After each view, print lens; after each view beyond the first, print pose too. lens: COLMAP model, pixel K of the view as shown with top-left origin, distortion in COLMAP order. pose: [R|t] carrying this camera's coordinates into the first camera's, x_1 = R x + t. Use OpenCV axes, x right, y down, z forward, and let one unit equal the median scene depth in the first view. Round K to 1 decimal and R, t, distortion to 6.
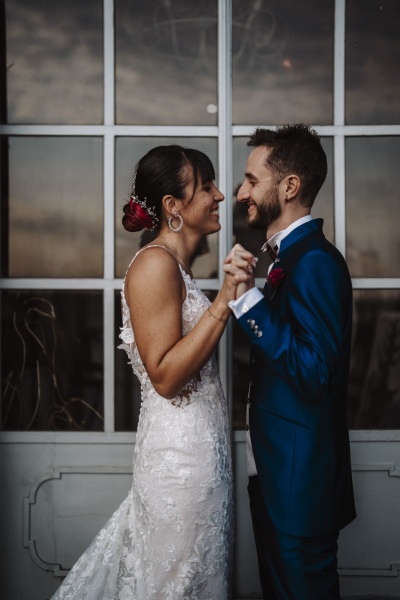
lens RADIAL K [[878.6, 0, 199.0], [0, 878.6, 282.7], [0, 0, 1]] dist [-0.134211, 0.953364]
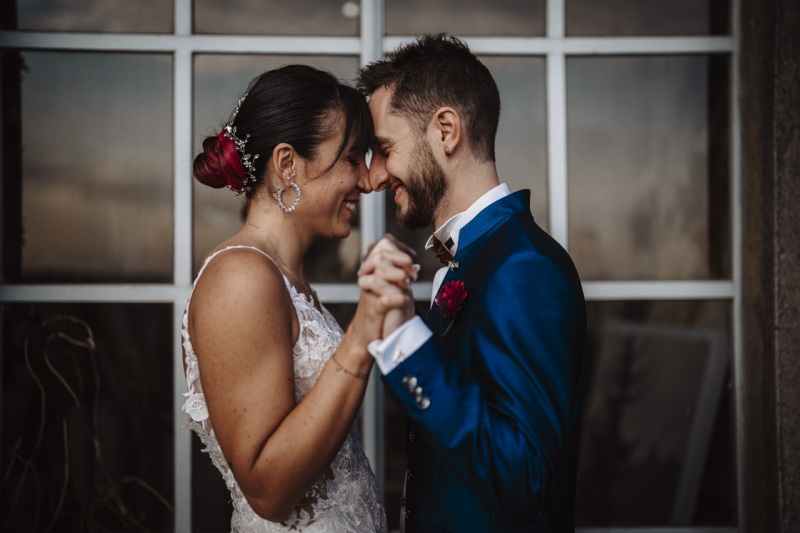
lens RADIAL K [[1133.0, 0, 389.6], [0, 1133.0, 263.6], [0, 0, 1]] dist [-0.125312, 0.866642]
pose [[0.999447, 0.001080, 0.033225, 0.020312], [-0.001584, 0.999884, 0.015130, -0.039590], [-0.033205, -0.015174, 0.999333, 0.253186]]
